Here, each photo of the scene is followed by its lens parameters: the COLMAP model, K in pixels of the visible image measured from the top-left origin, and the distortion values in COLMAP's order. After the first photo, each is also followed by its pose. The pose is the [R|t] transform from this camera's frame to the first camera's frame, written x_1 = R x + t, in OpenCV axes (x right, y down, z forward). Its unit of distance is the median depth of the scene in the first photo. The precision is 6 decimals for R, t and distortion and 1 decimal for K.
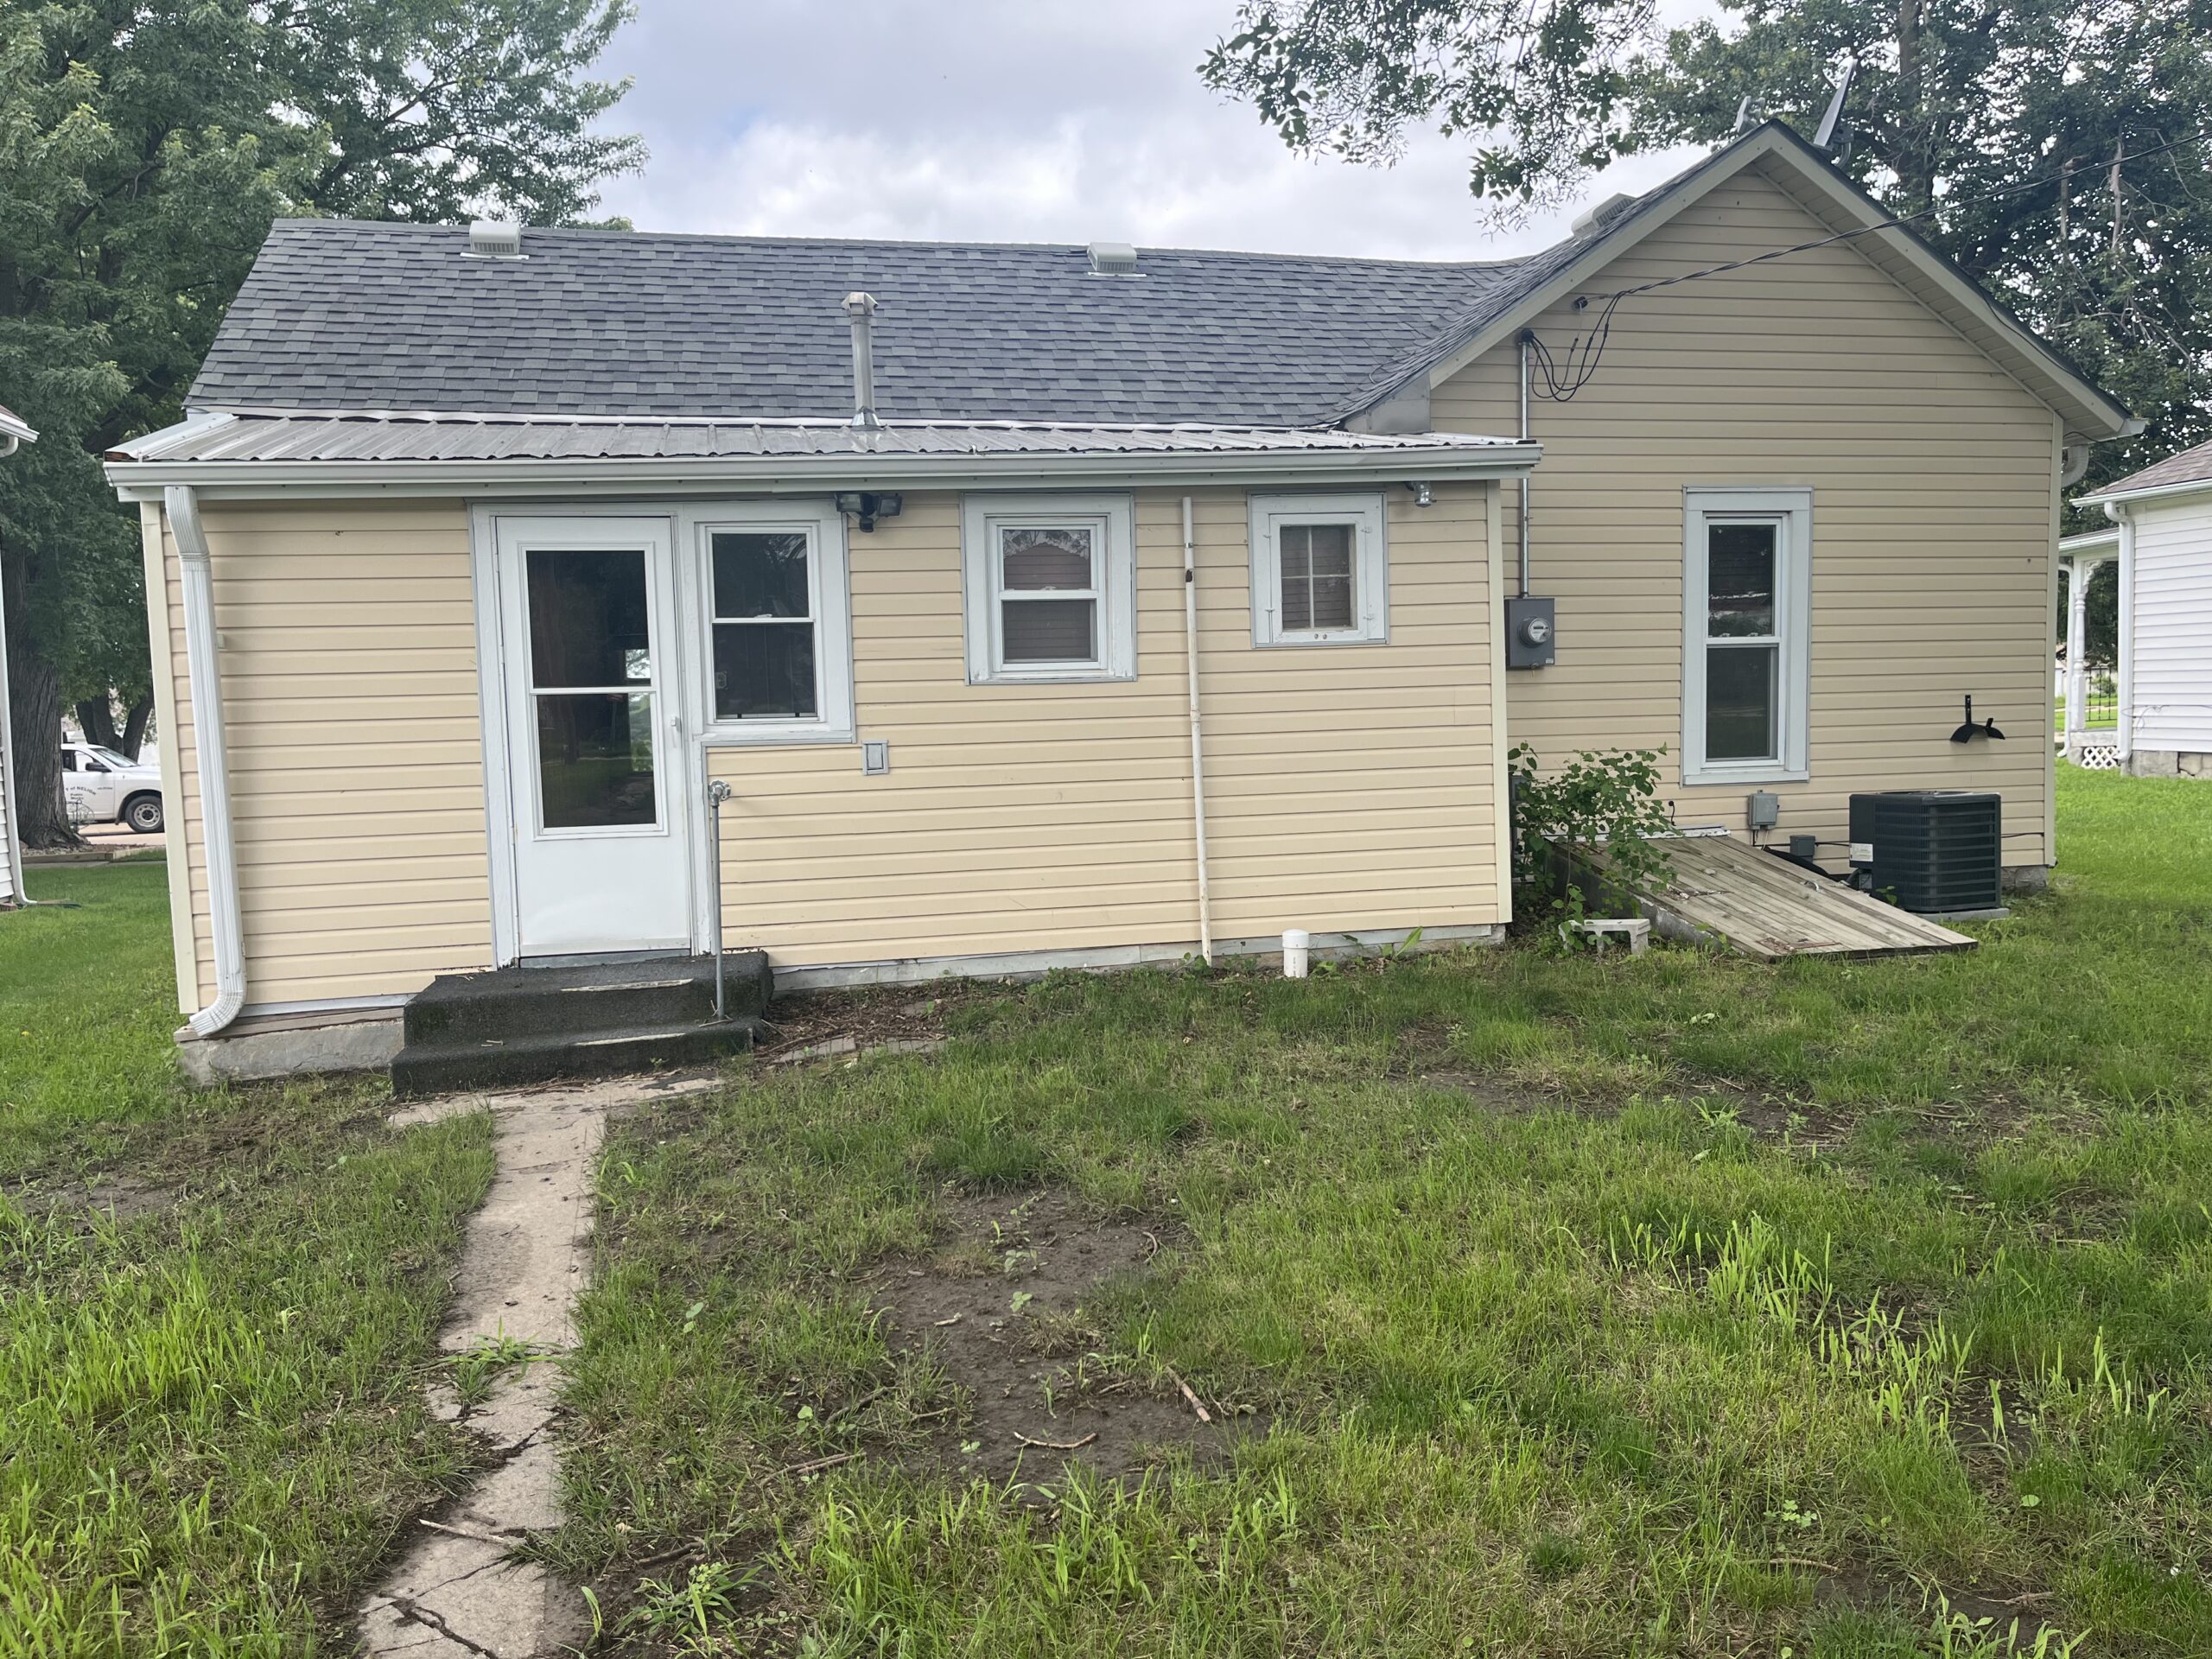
lens RADIAL K [[1667.7, 0, 1106.8], [0, 1667.7, 830.9], [0, 0, 1]] dist [-0.009040, -0.004292]
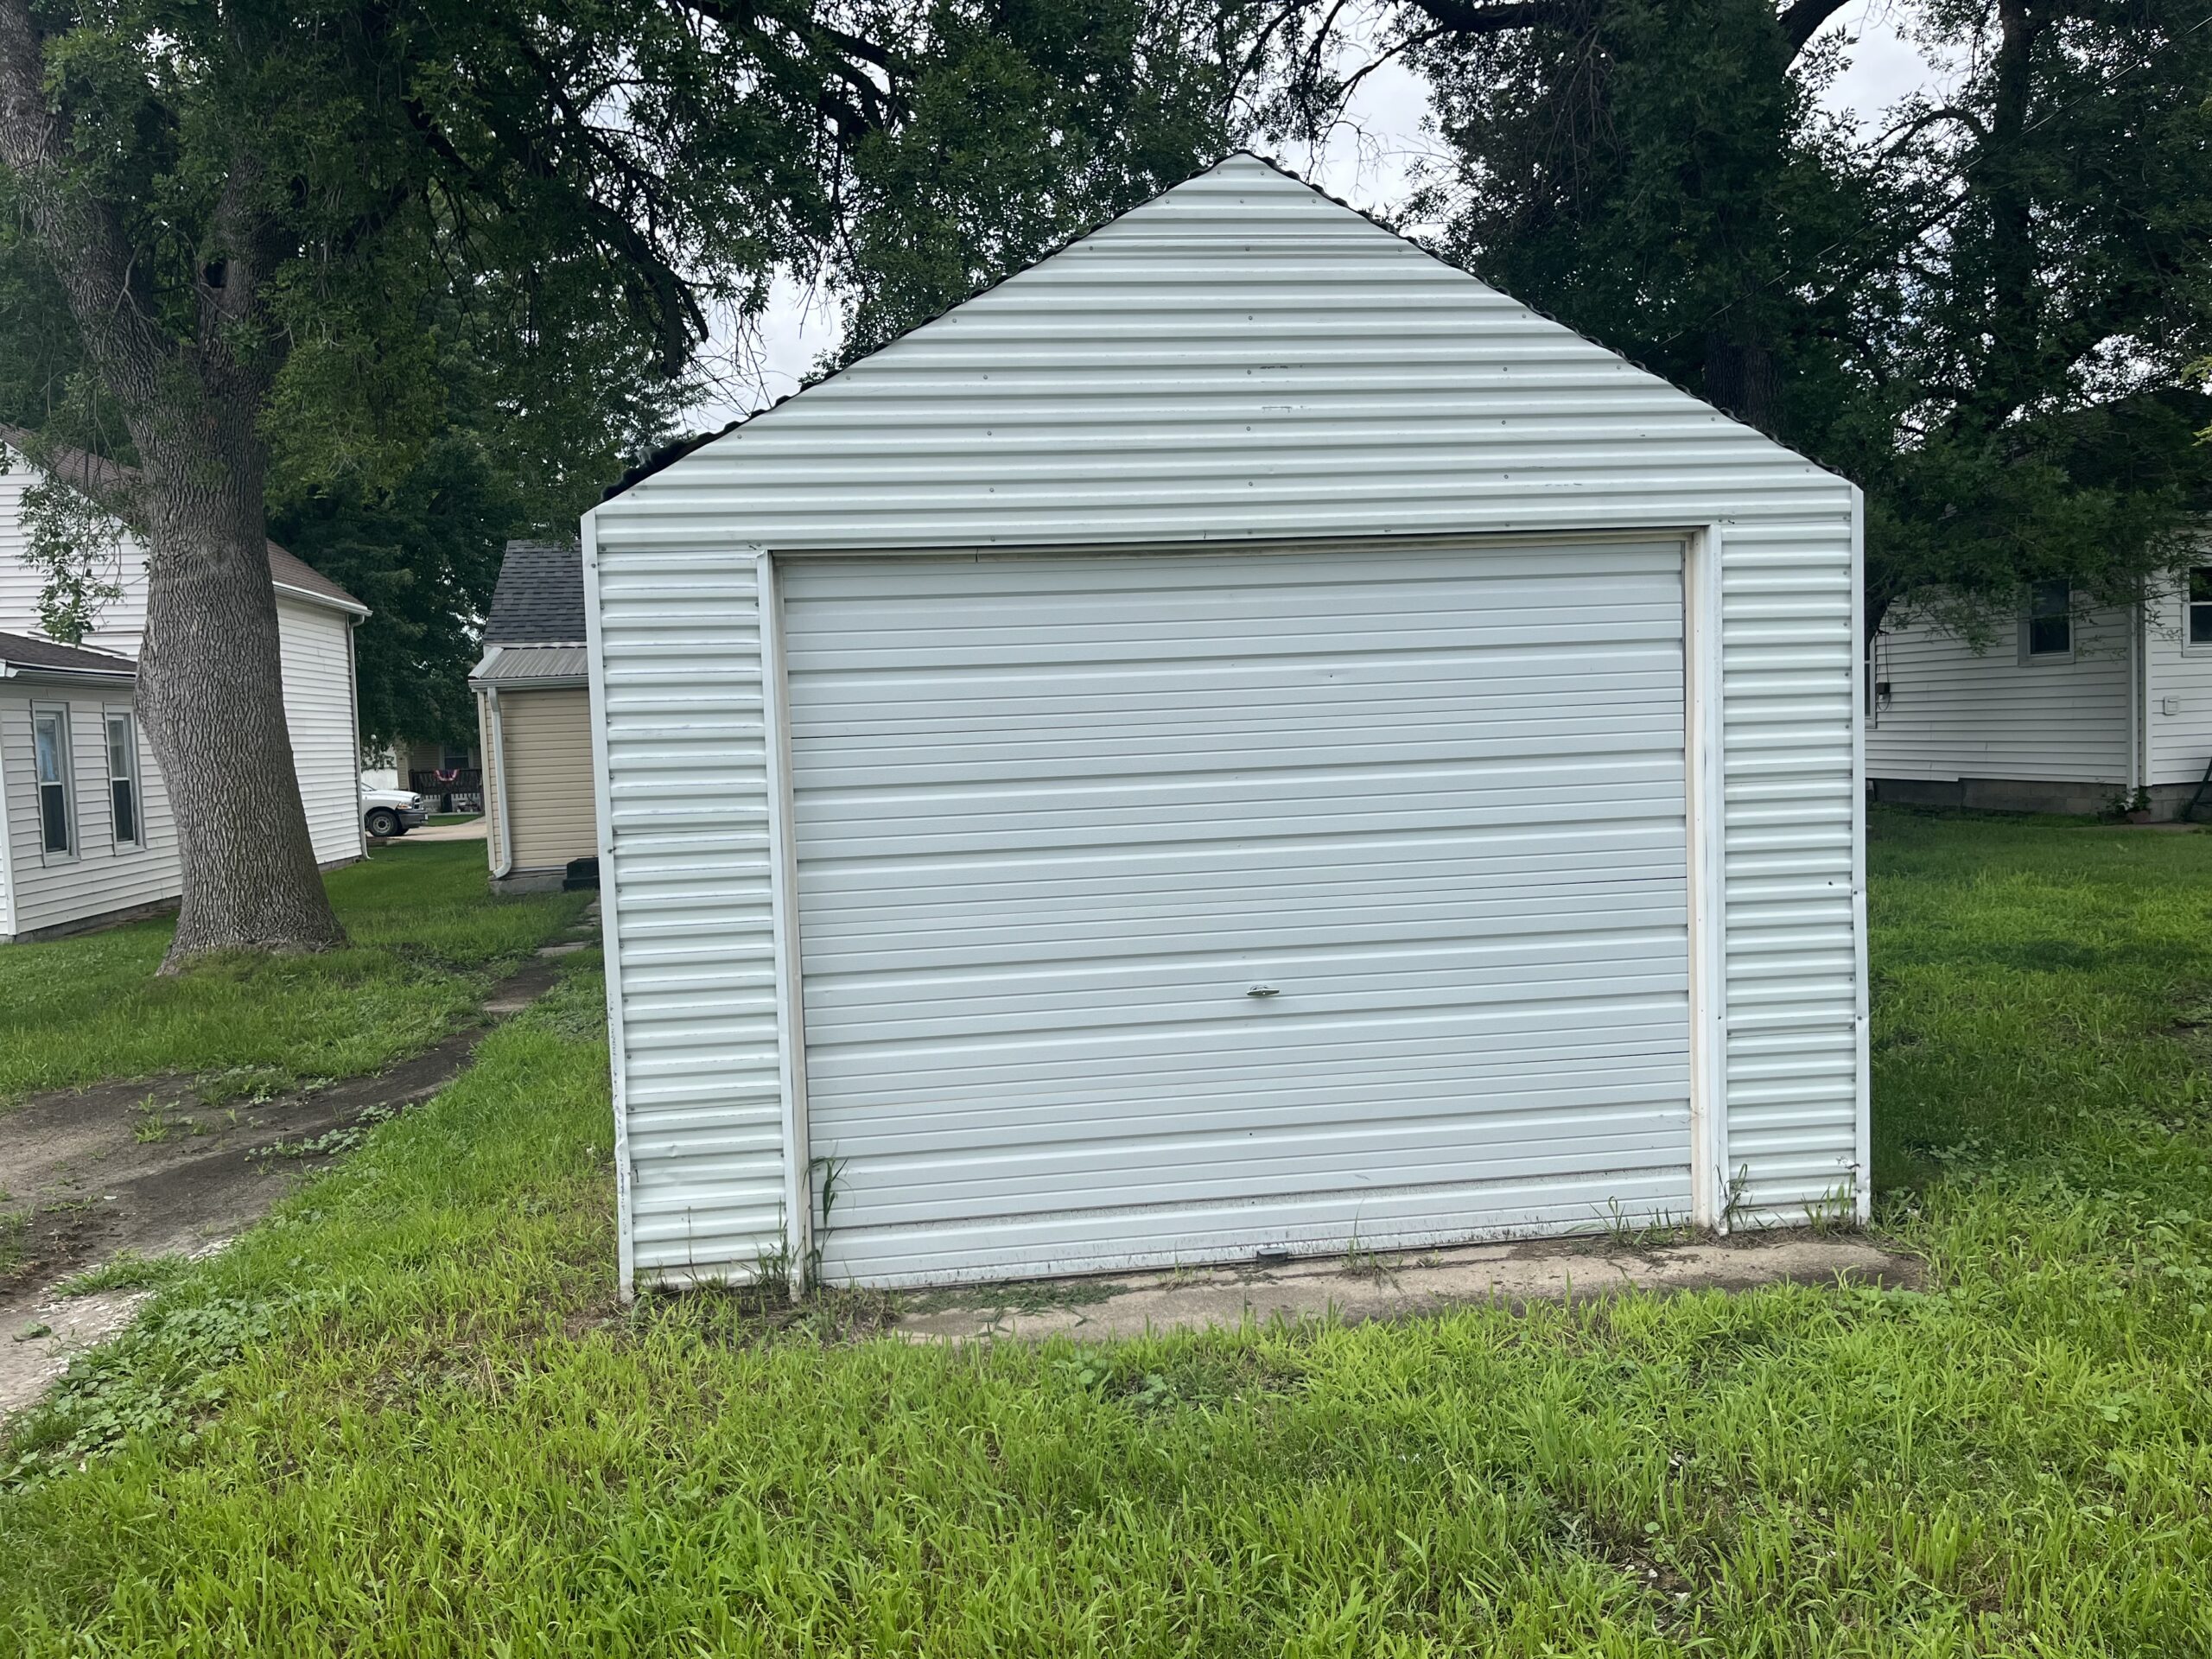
lens RADIAL K [[1667.7, 0, 1101.5], [0, 1667.7, 830.8], [0, 0, 1]] dist [-0.009040, -0.004292]
pose [[0.996941, -0.005521, -0.077958, 0.692302], [0.004406, 0.999886, -0.014463, 0.086912], [0.078029, 0.014076, 0.996852, -1.721707]]
